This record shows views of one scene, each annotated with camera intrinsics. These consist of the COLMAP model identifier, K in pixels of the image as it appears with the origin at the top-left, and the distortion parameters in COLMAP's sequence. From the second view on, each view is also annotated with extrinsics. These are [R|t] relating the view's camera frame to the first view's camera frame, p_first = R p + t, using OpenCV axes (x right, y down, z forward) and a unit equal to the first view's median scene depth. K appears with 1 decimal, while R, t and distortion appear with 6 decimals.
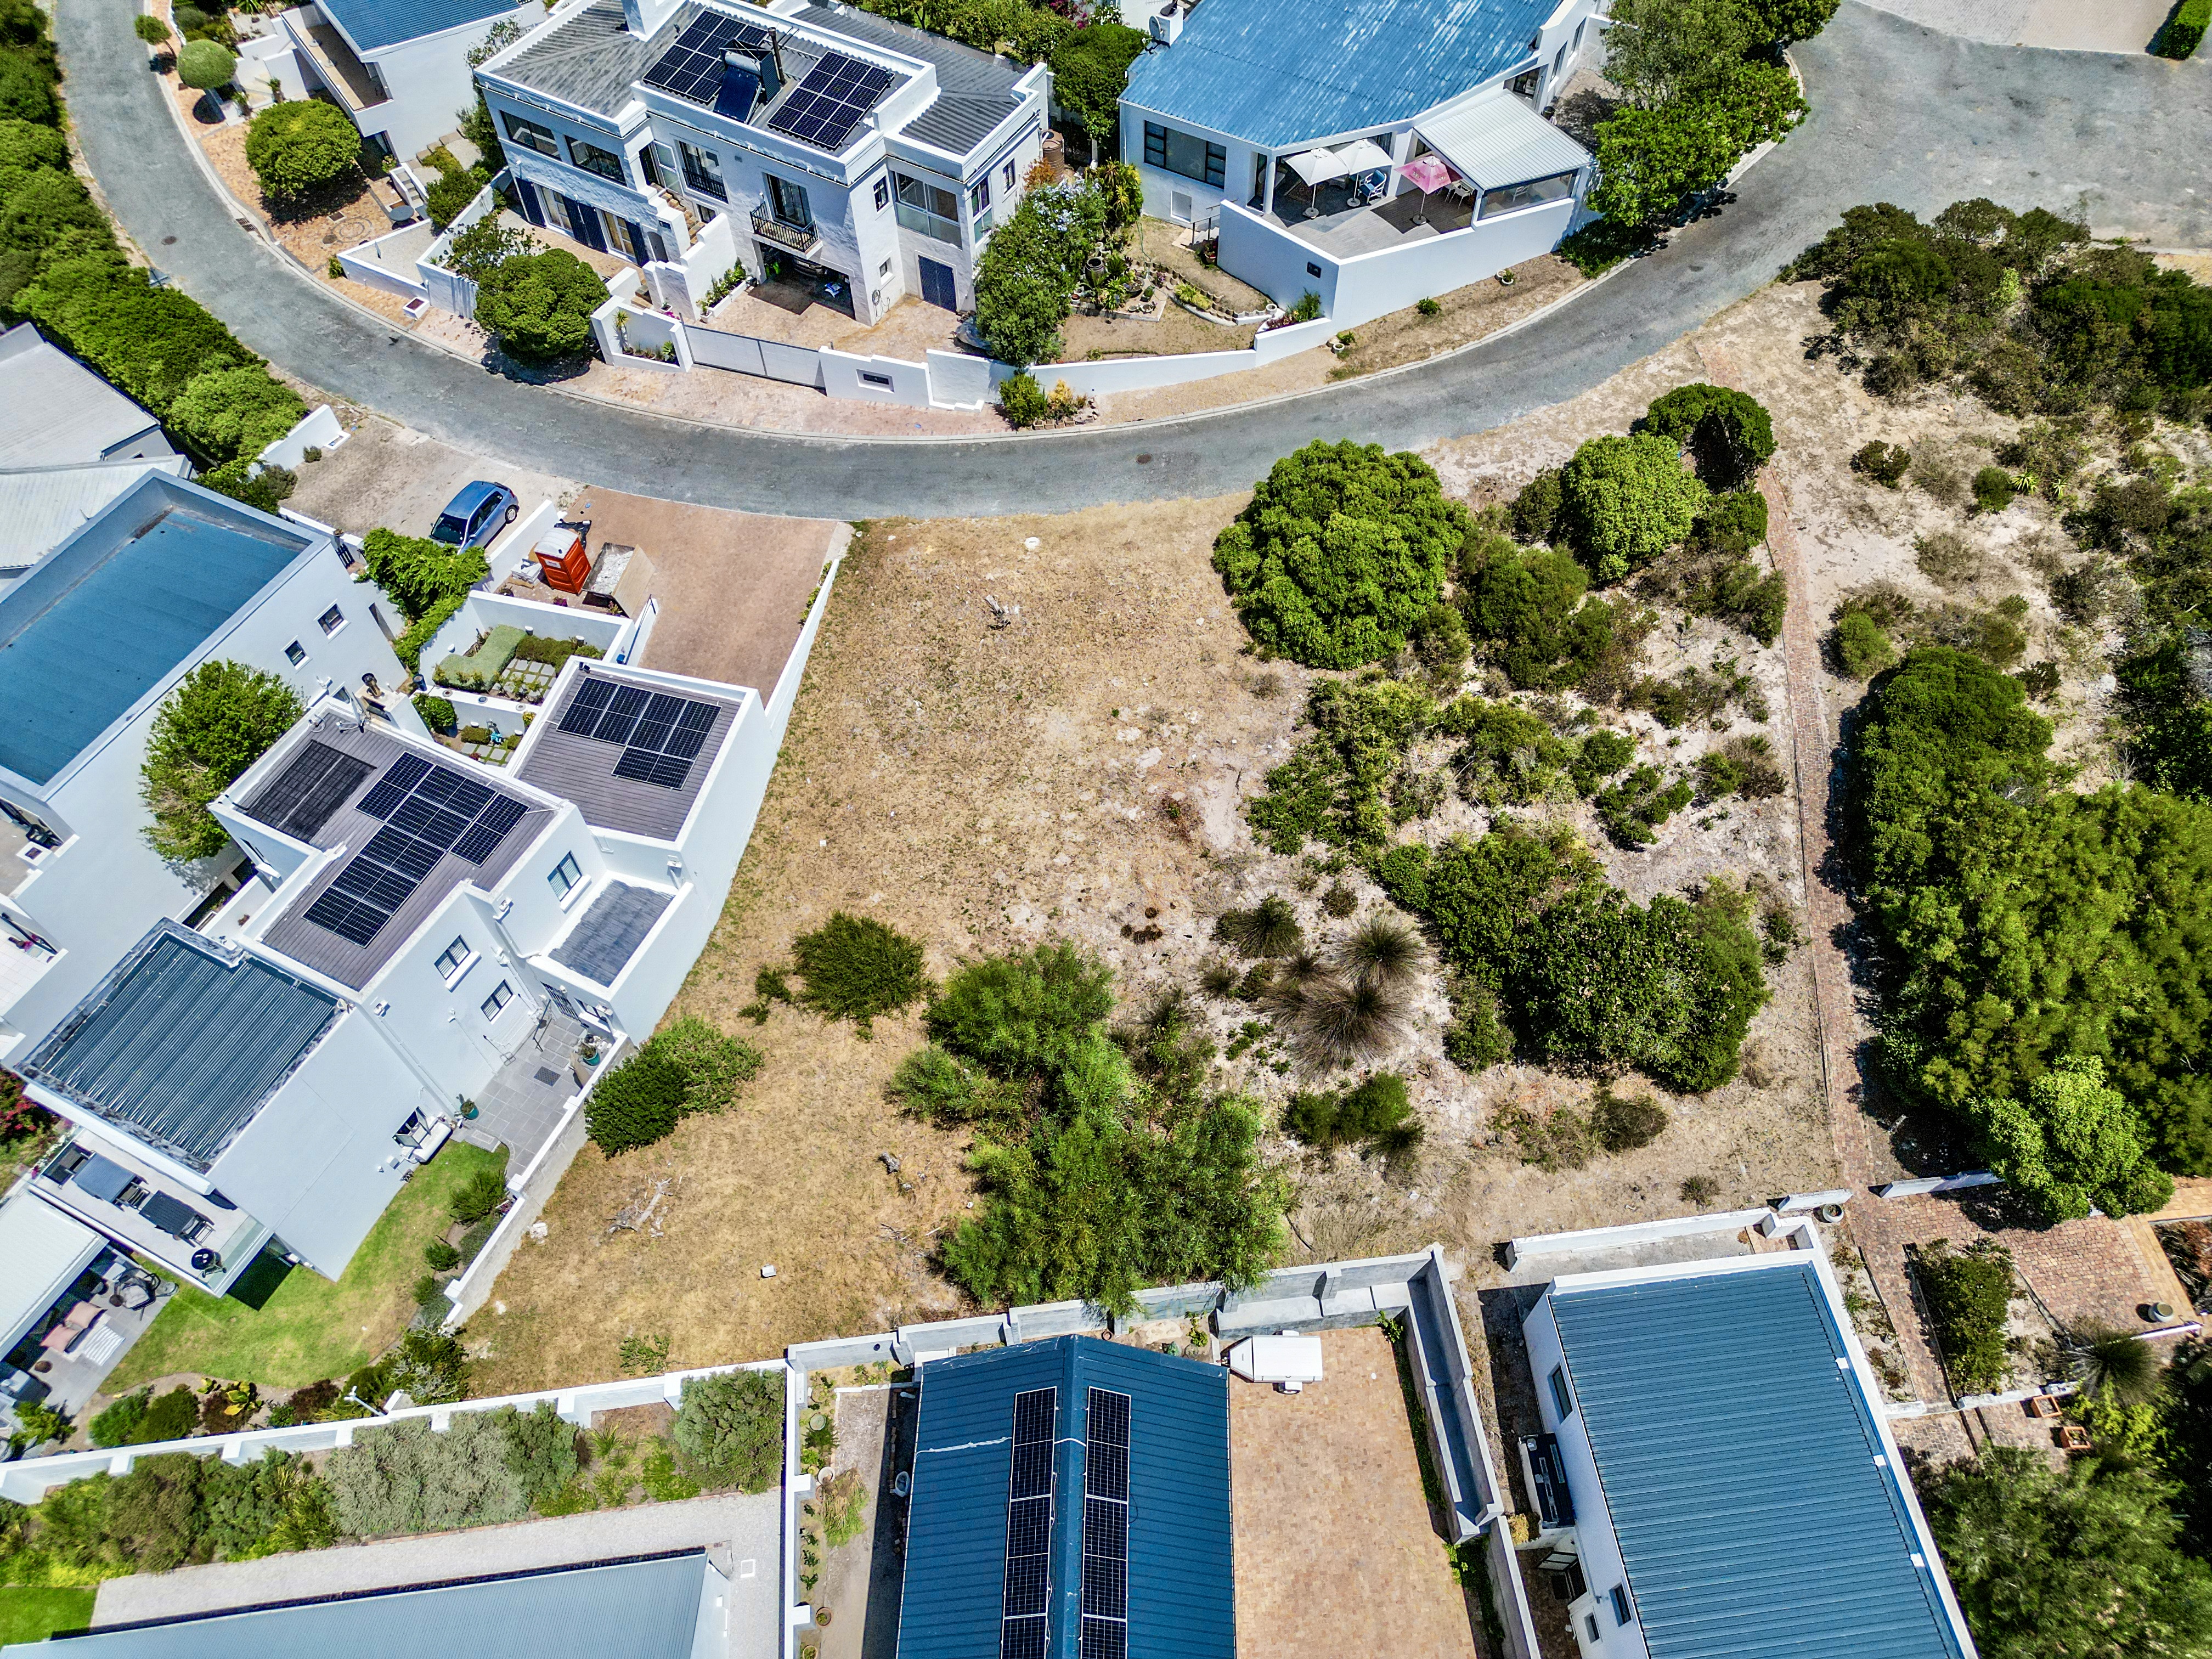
lens RADIAL K [[1539.6, 0, 1102.8], [0, 1539.6, 824.9], [0, 0, 1]] dist [0.100835, -0.129749]
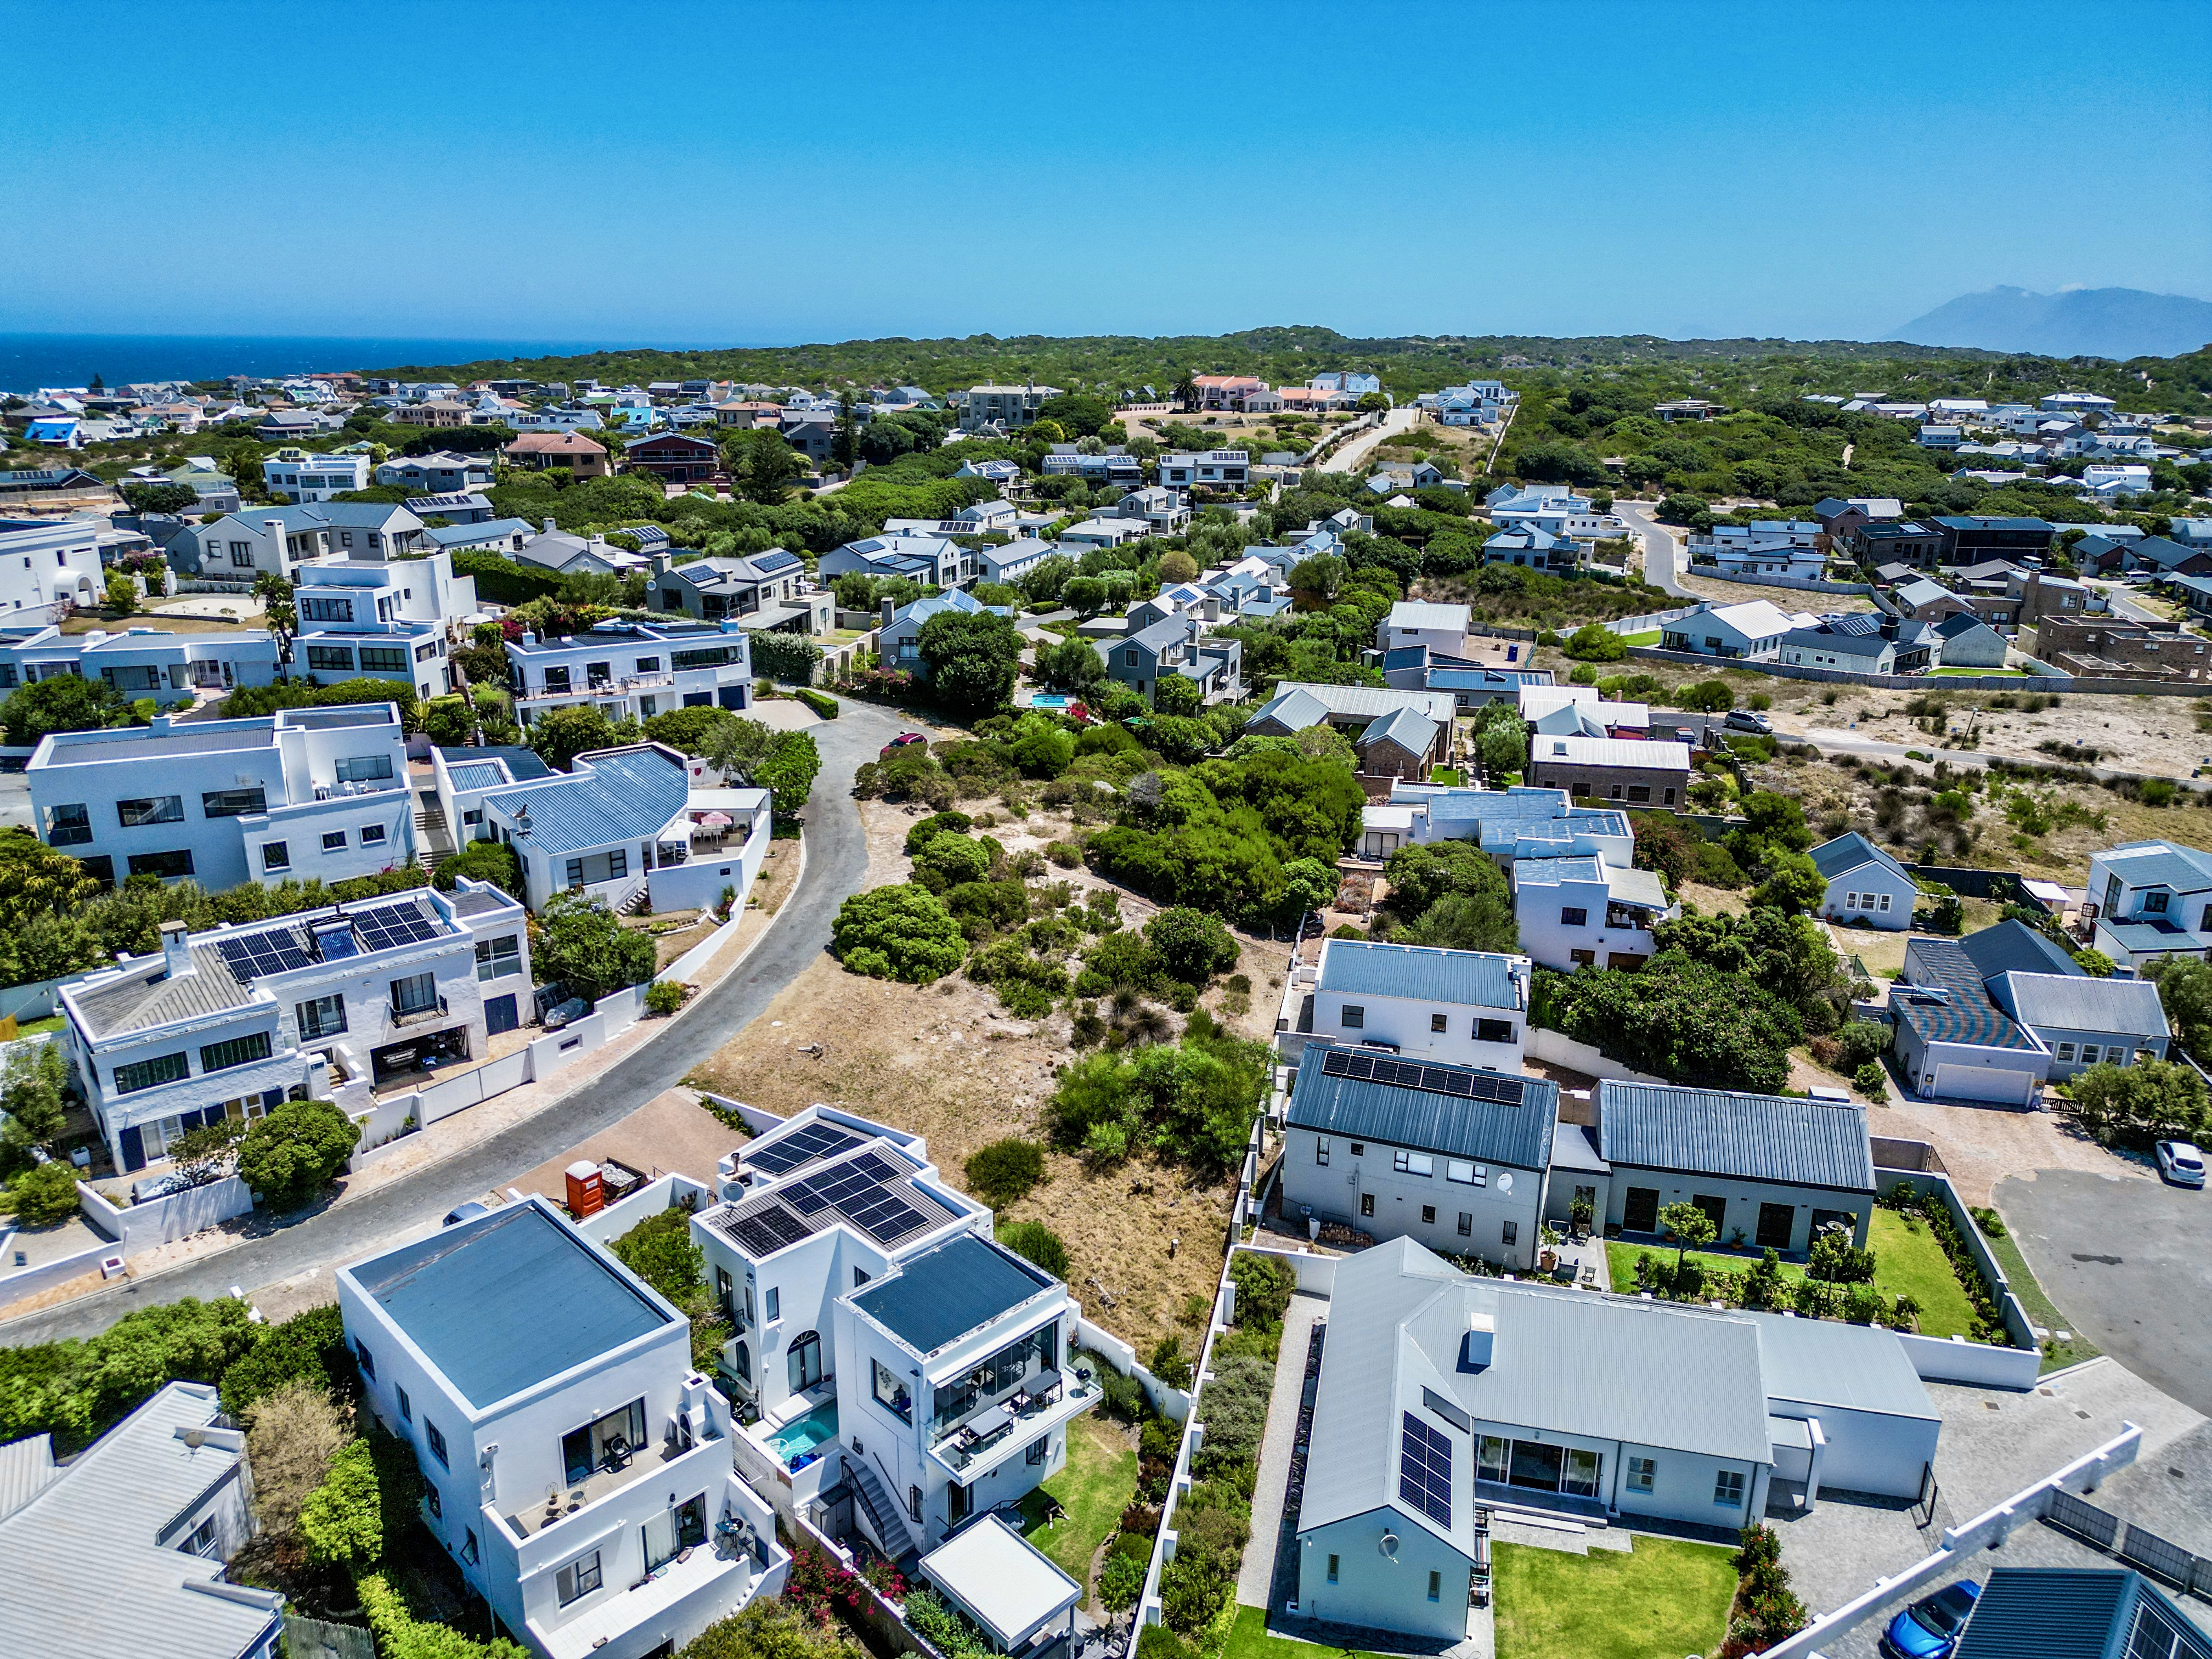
lens RADIAL K [[1539.6, 0, 1102.8], [0, 1539.6, 824.9], [0, 0, 1]] dist [0.100835, -0.129749]
pose [[0.331446, -0.277625, 0.901703, -1.352760], [0.766989, 0.635850, -0.086156, 0.076733], [-0.549428, 0.720152, 0.423686, 0.035100]]
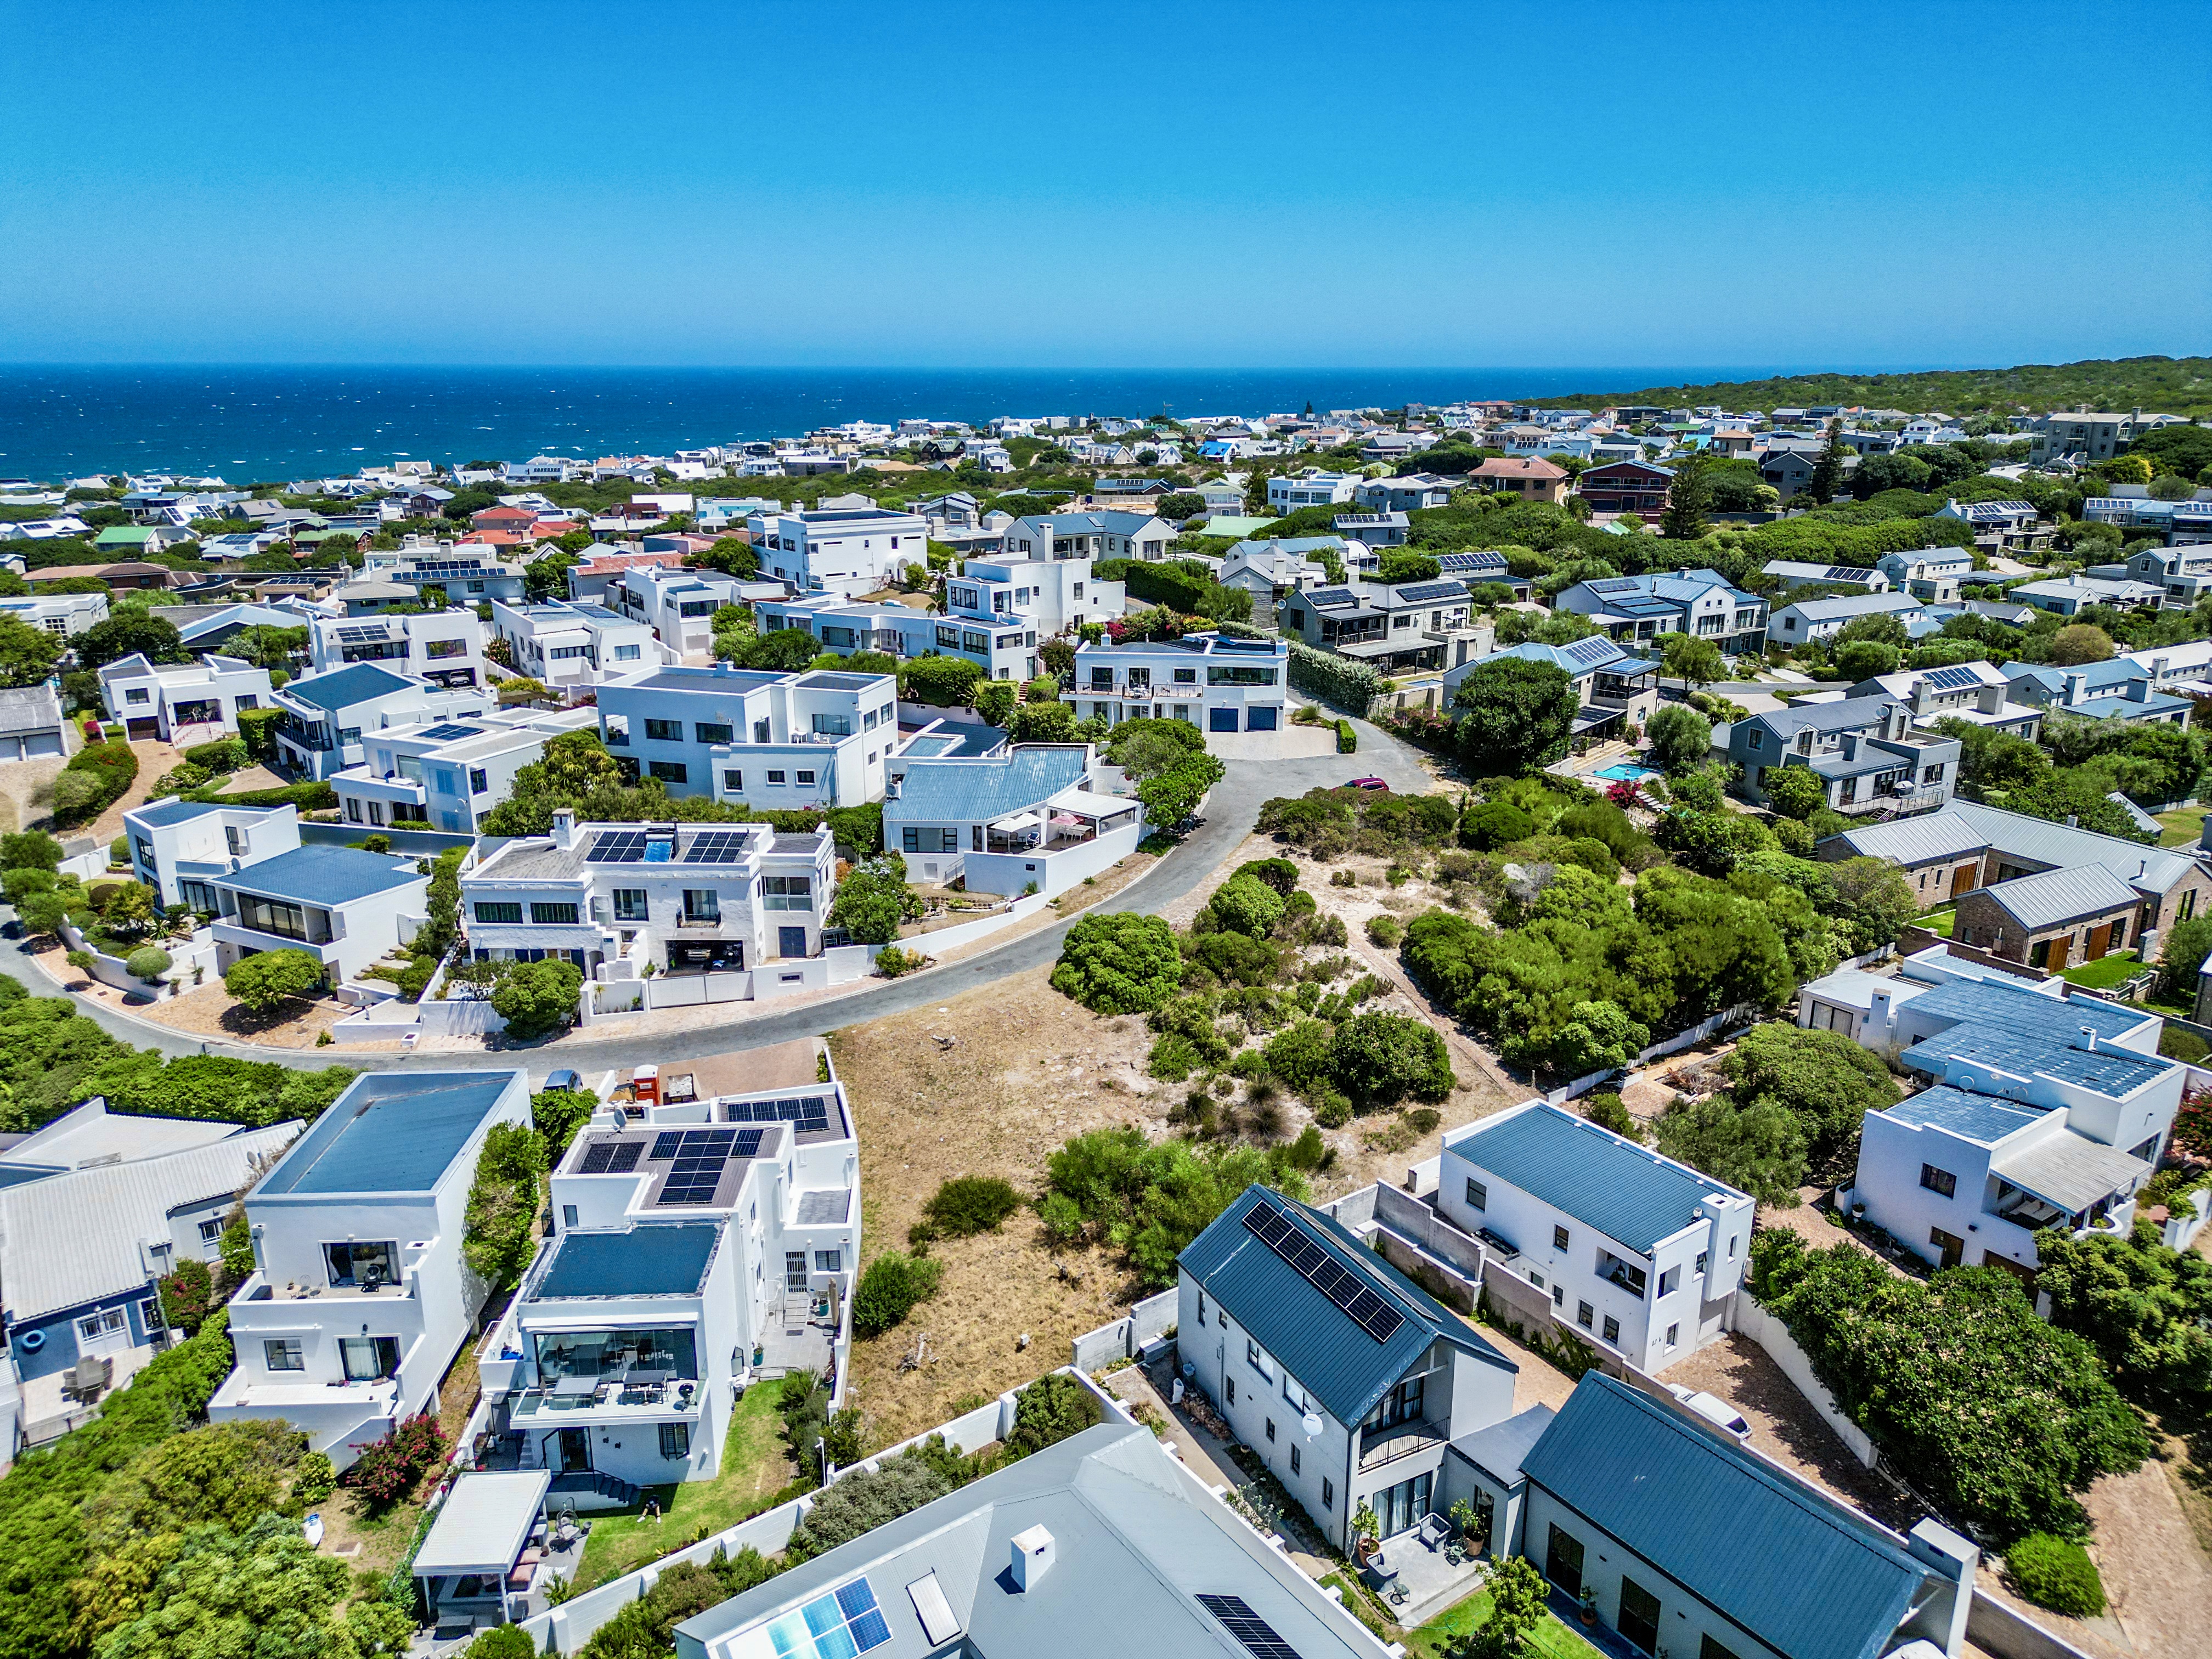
lens RADIAL K [[1539.6, 0, 1102.8], [0, 1539.6, 824.9], [0, 0, 1]] dist [0.100835, -0.129749]
pose [[0.876064, -0.137594, 0.462147, -0.660390], [0.394590, 0.755433, -0.523086, 0.618990], [-0.277148, 0.640616, 0.716101, -0.344695]]
